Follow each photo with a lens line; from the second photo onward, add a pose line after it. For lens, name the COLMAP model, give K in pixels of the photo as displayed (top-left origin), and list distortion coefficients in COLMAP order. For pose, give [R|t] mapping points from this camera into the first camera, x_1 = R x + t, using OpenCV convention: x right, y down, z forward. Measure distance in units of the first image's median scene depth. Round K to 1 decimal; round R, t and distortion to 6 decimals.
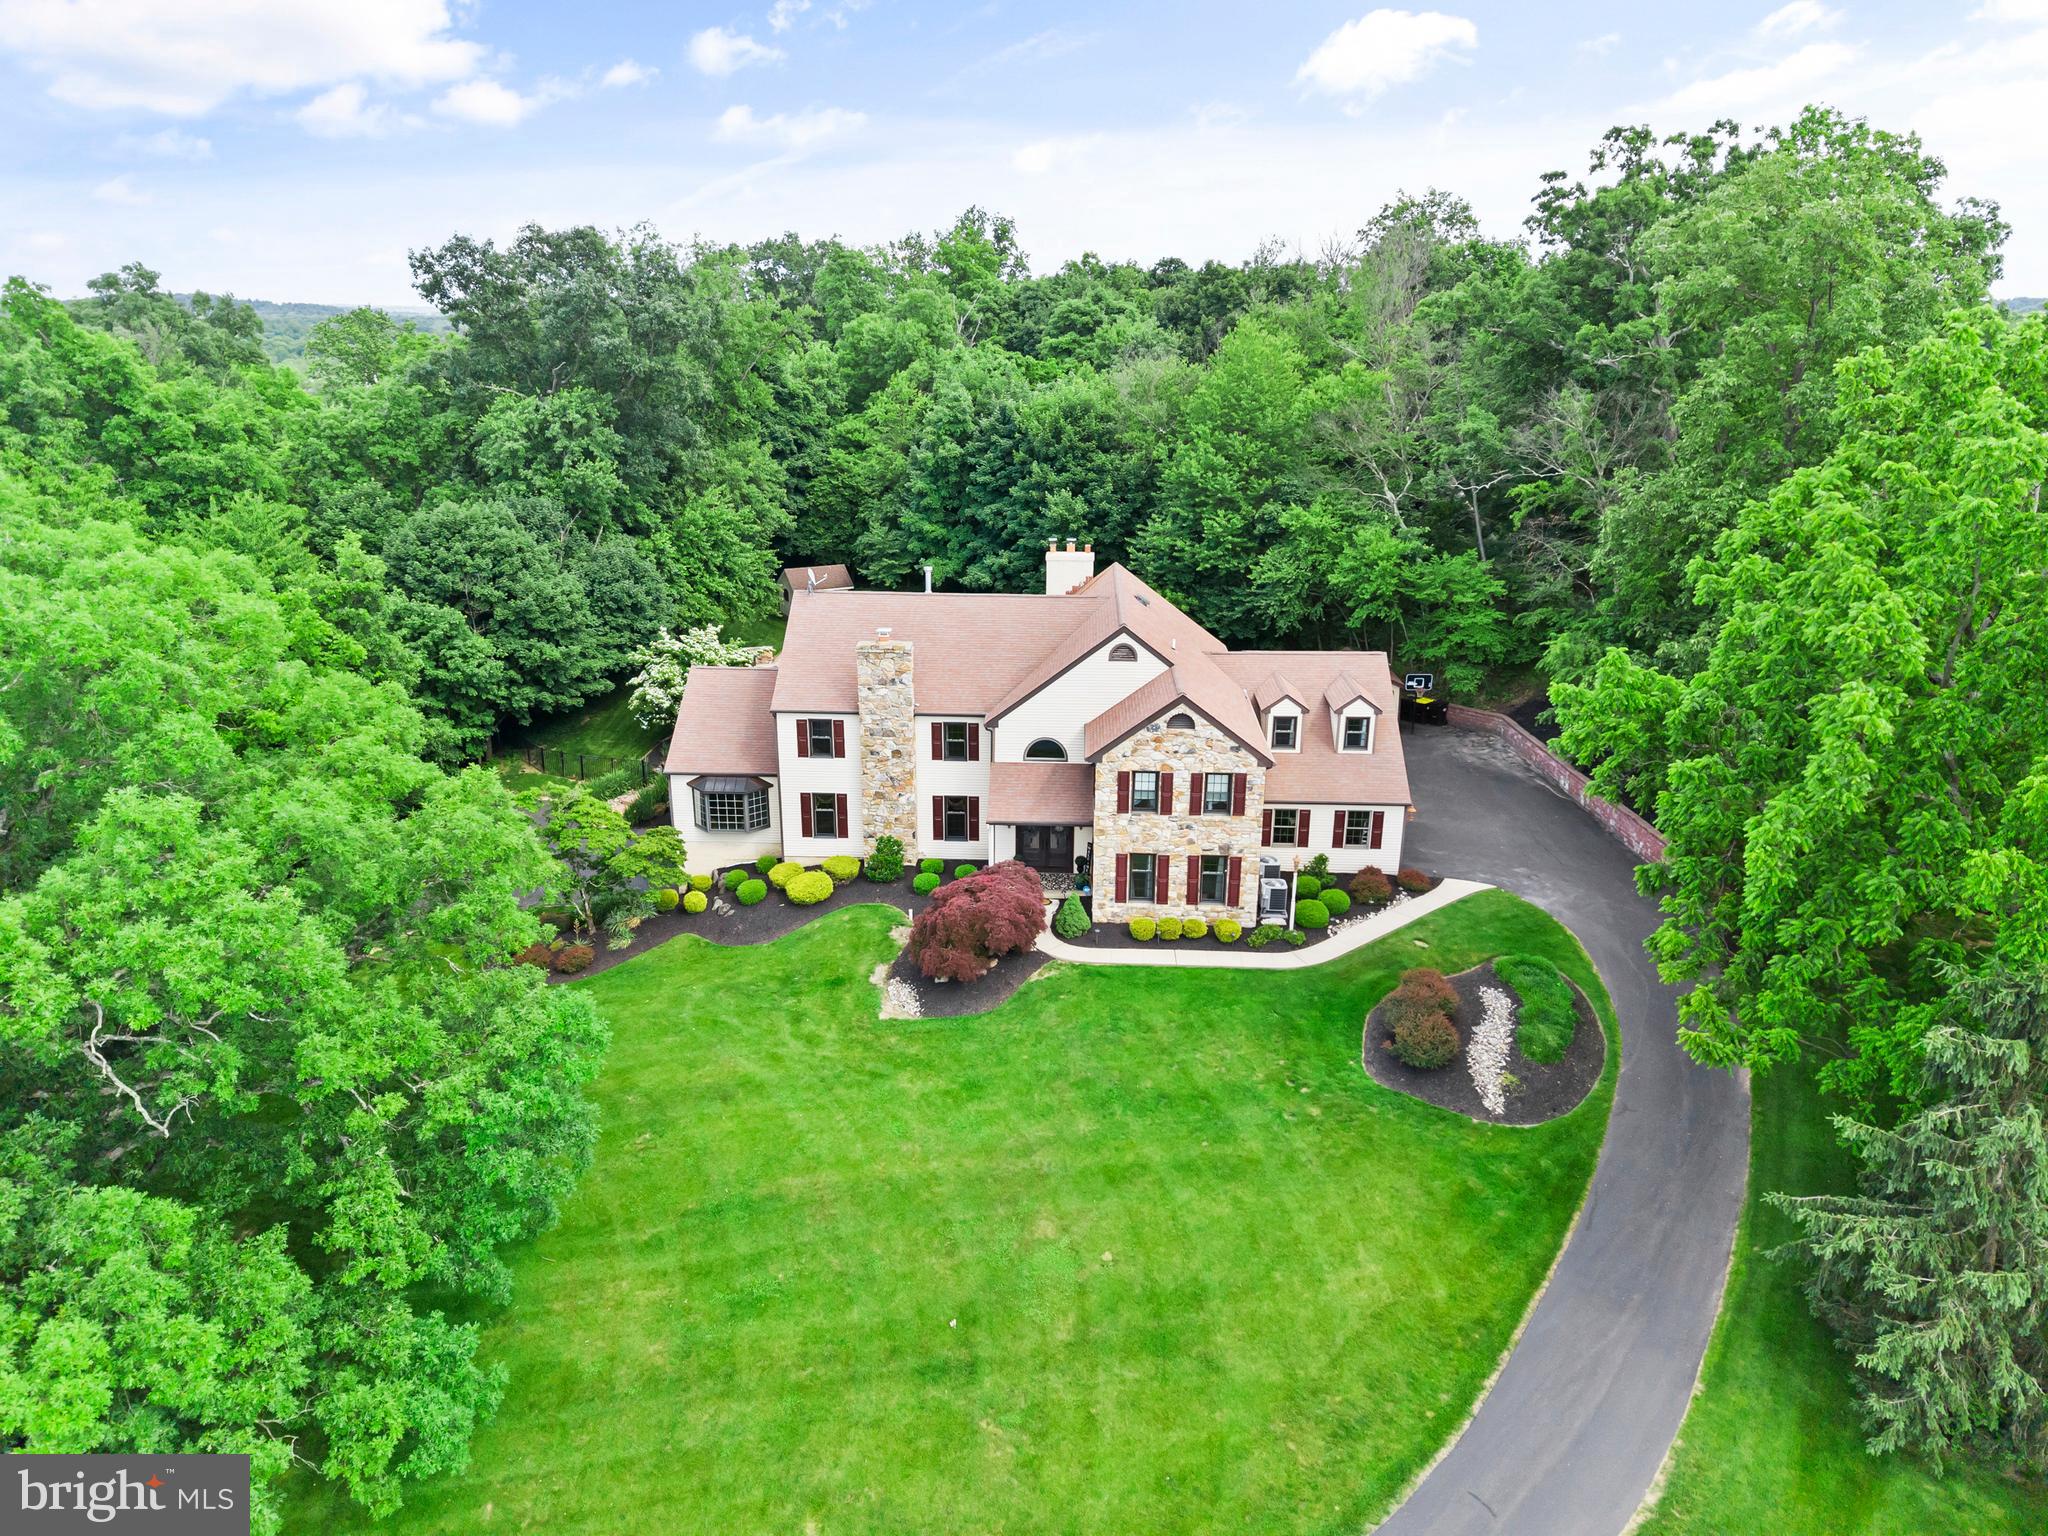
lens RADIAL K [[1385.5, 0, 1014.1], [0, 1385.5, 755.4], [0, 0, 1]] dist [0.017473, -0.019990]
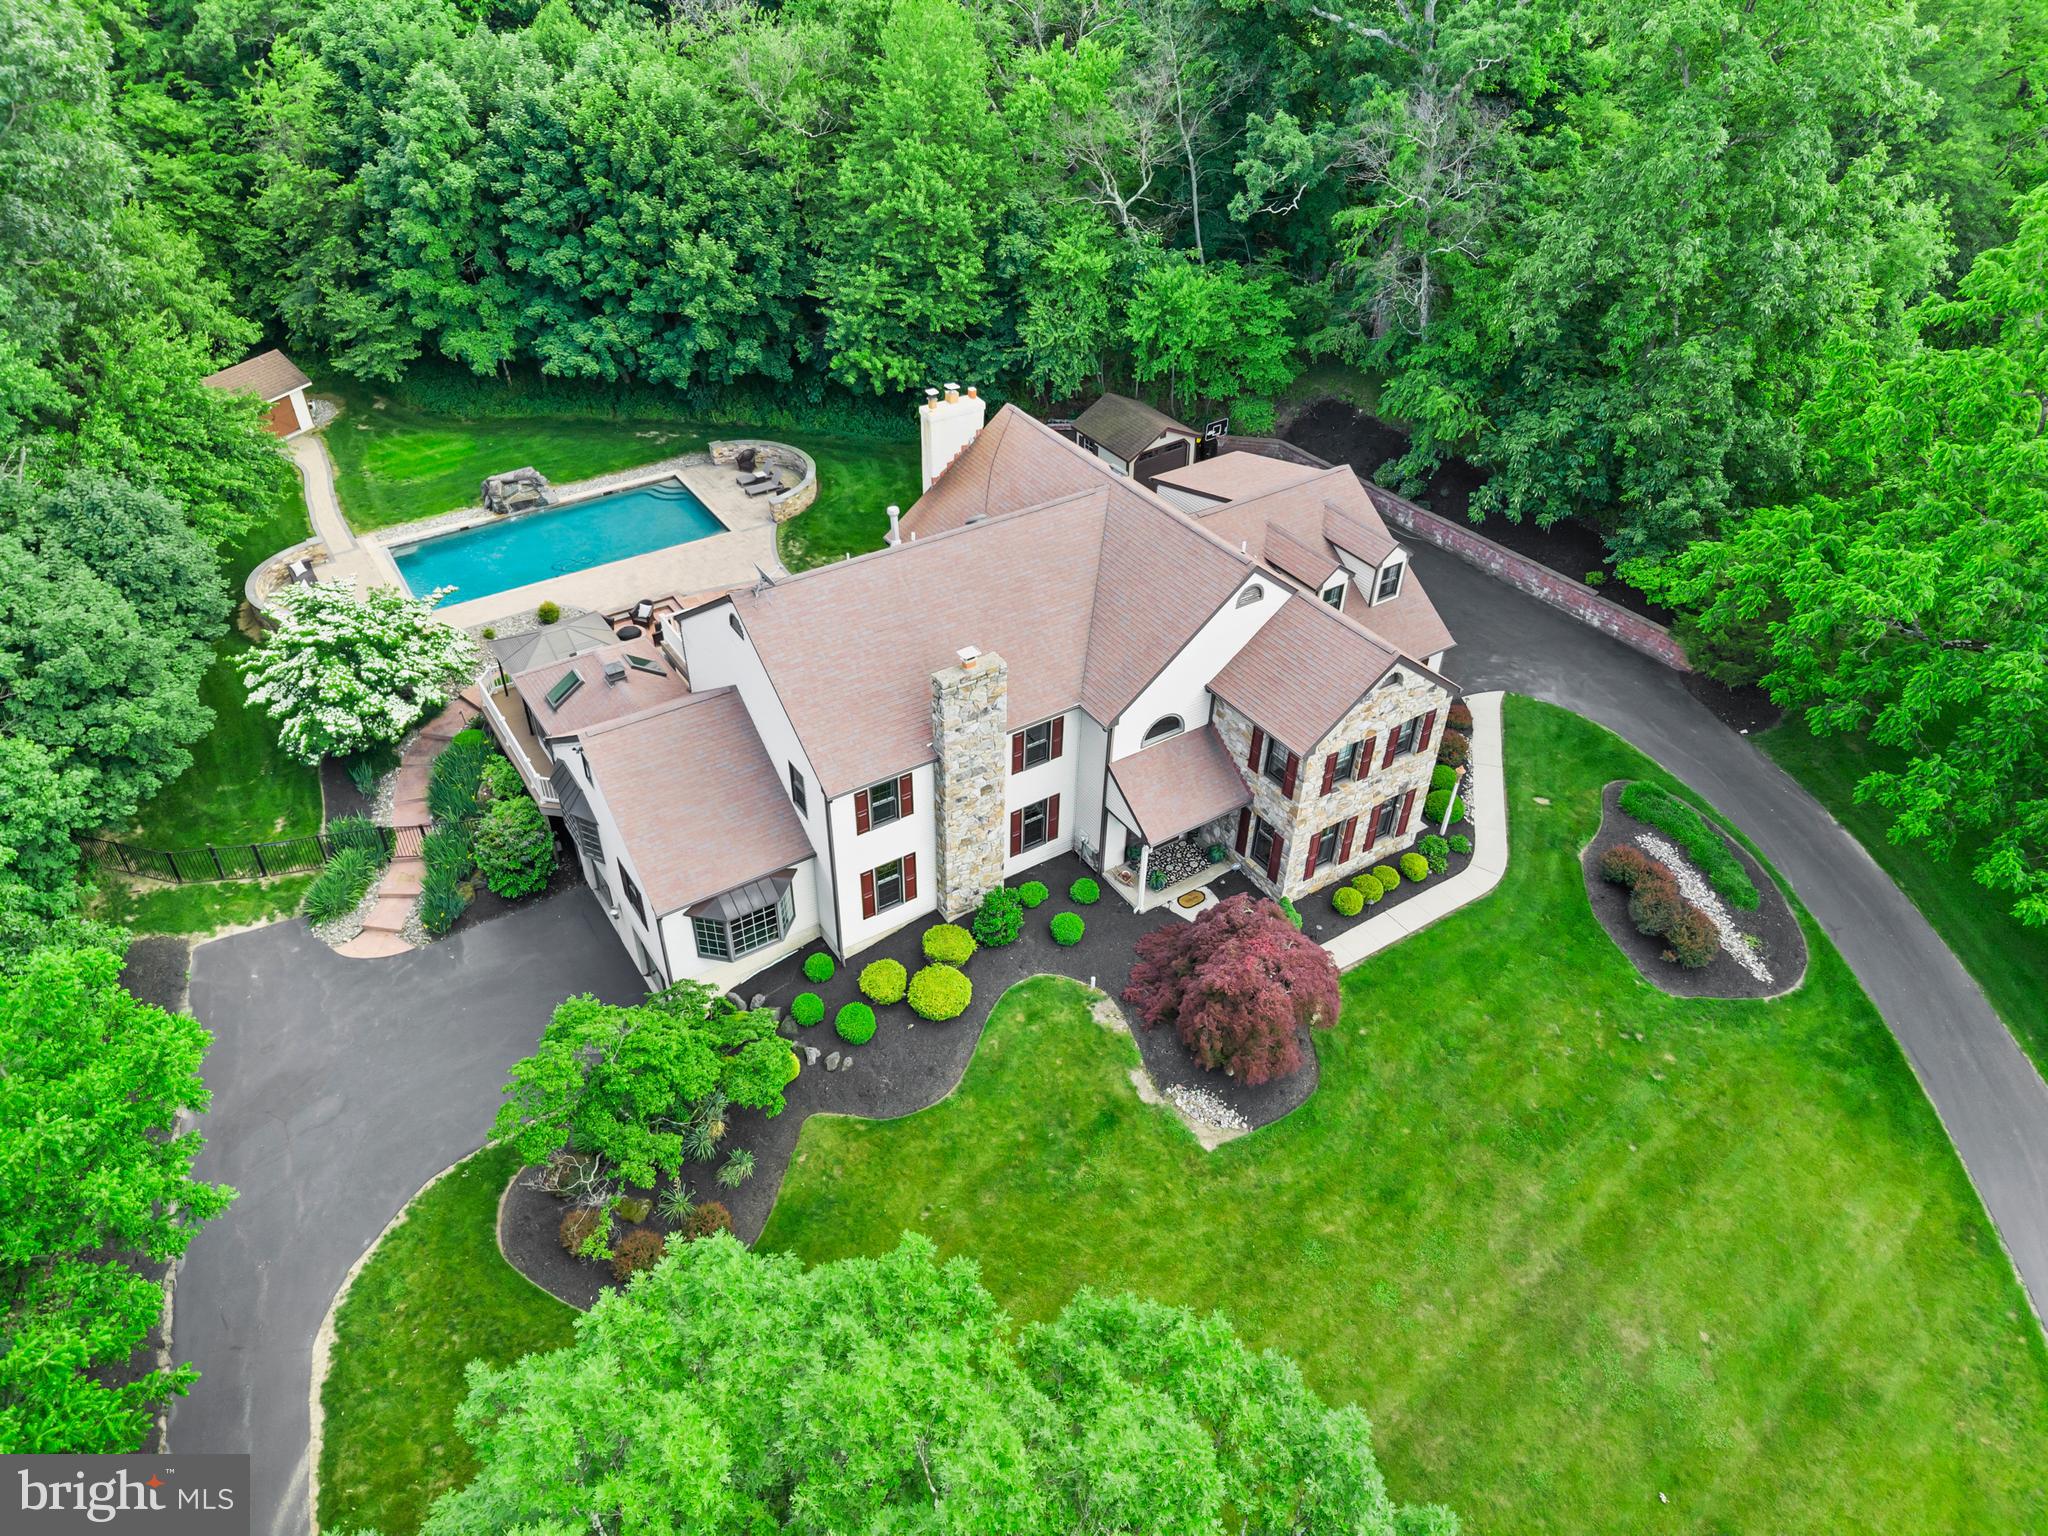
lens RADIAL K [[1385.5, 0, 1024.5], [0, 1385.5, 756.7], [0, 0, 1]] dist [0.017473, -0.019990]
pose [[0.808367, -0.351621, 0.472128, -0.426030], [0.166564, 0.905858, 0.389458, -0.313545], [-0.564623, -0.236186, 0.790833, 0.401108]]
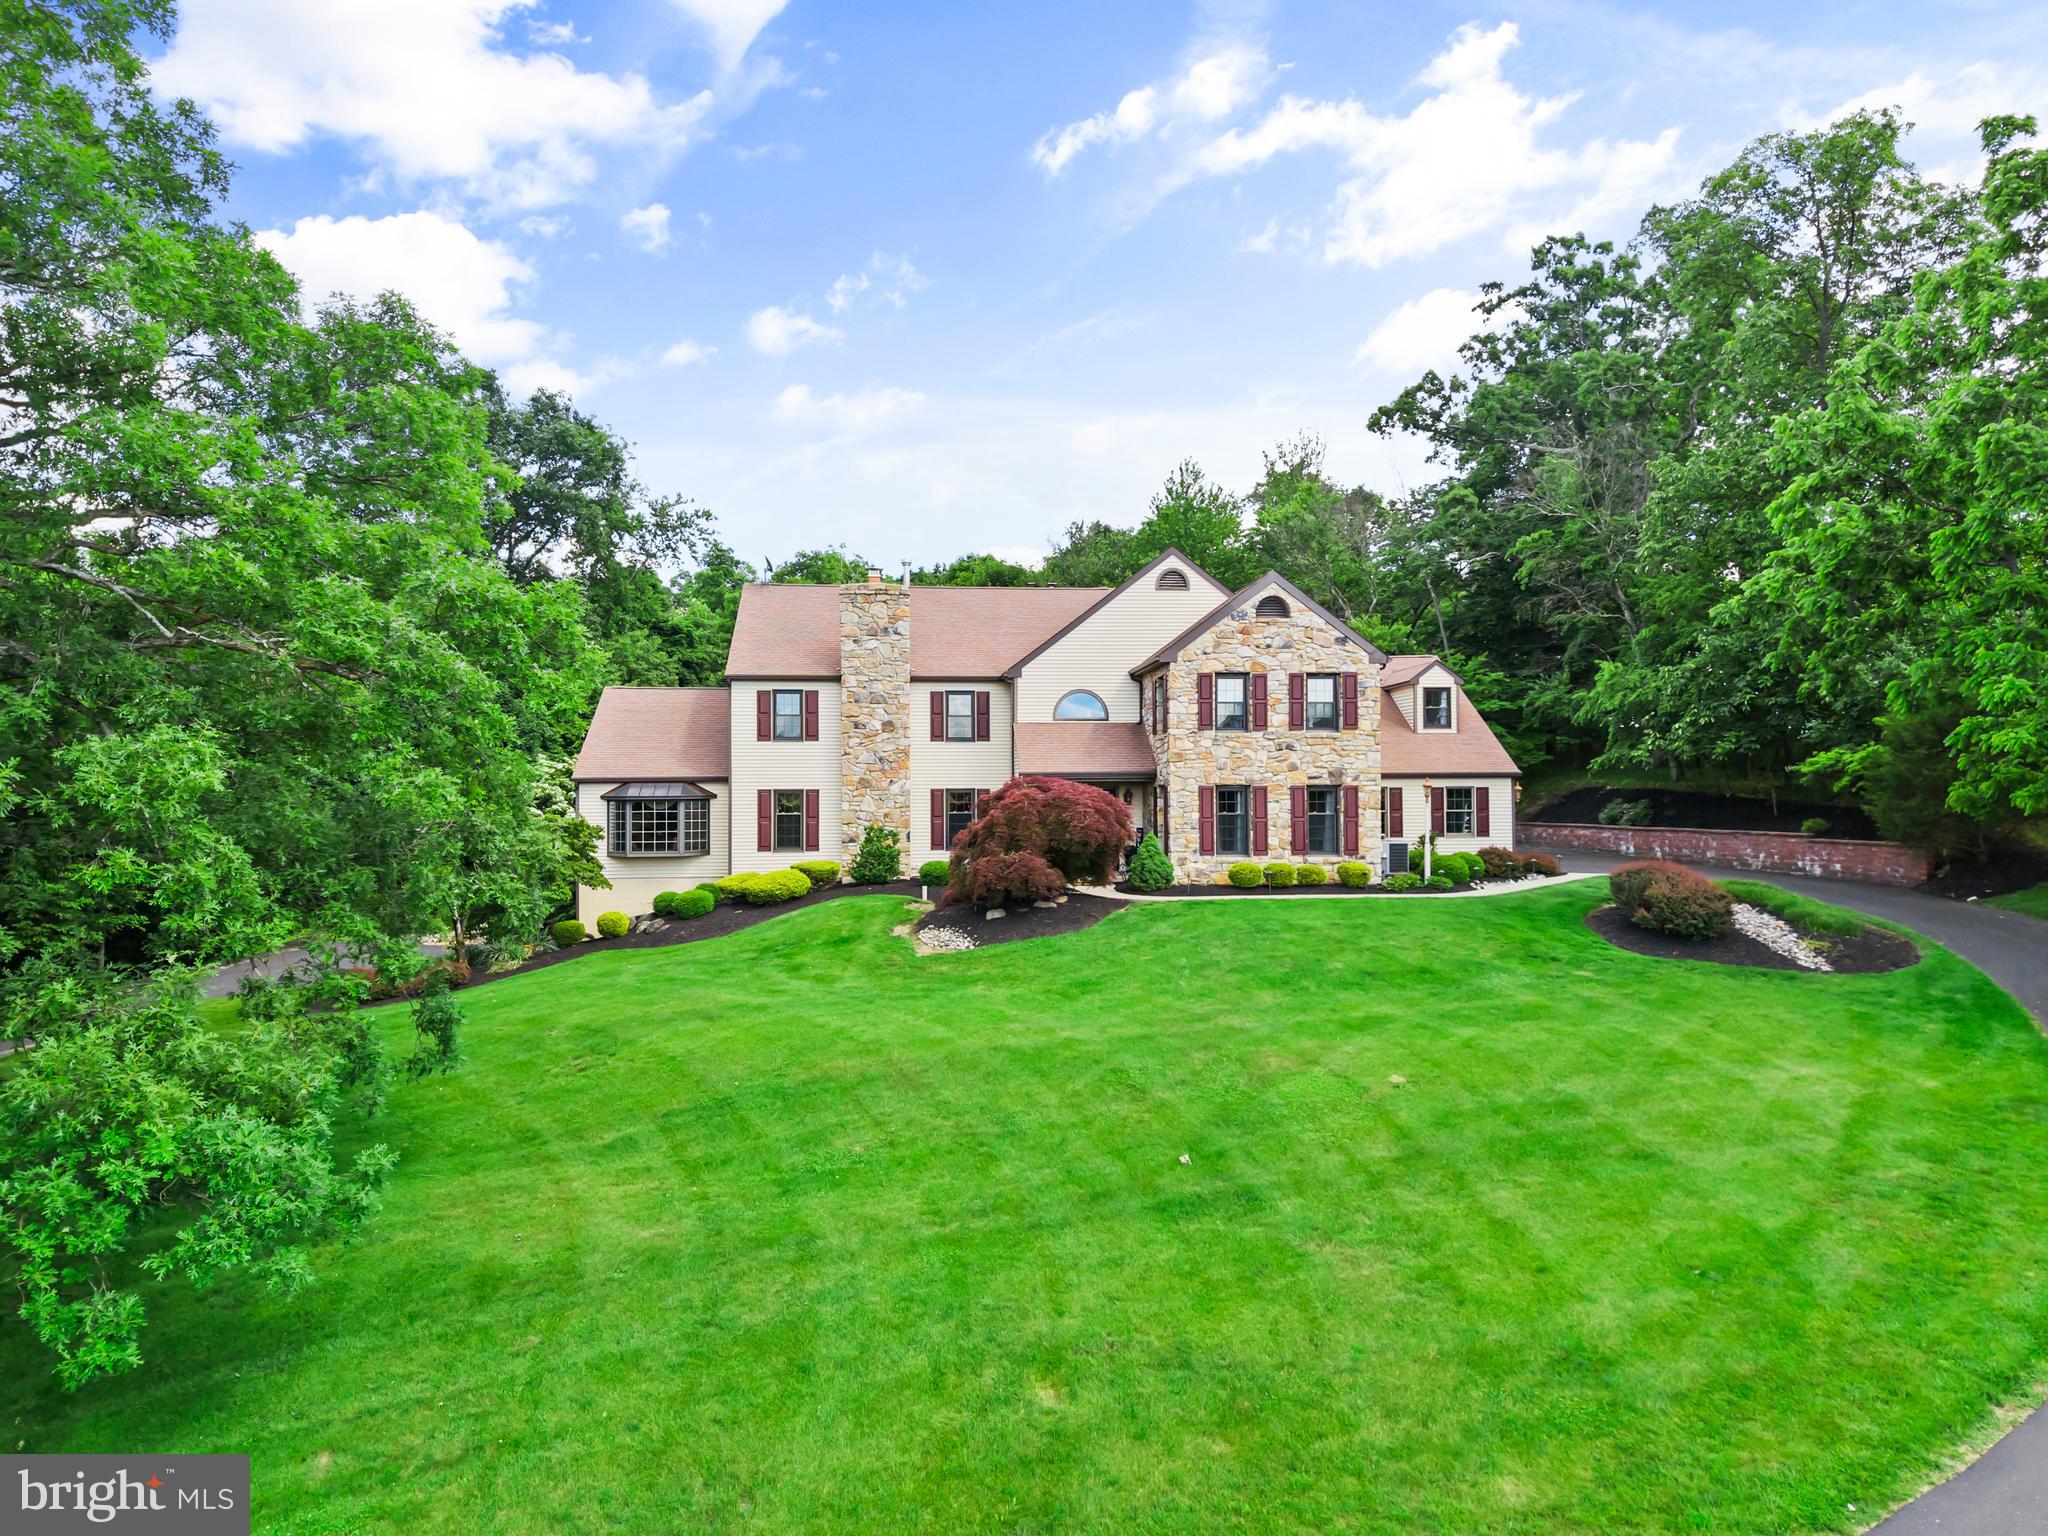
lens RADIAL K [[1385.5, 0, 1018.4], [0, 1385.5, 753.7], [0, 0, 1]] dist [0.017473, -0.019990]
pose [[0.990207, -0.004979, 0.139519, -0.123309], [0.051240, 0.942582, -0.330021, 0.280960], [-0.129865, 0.333938, 0.933606, 0.267977]]
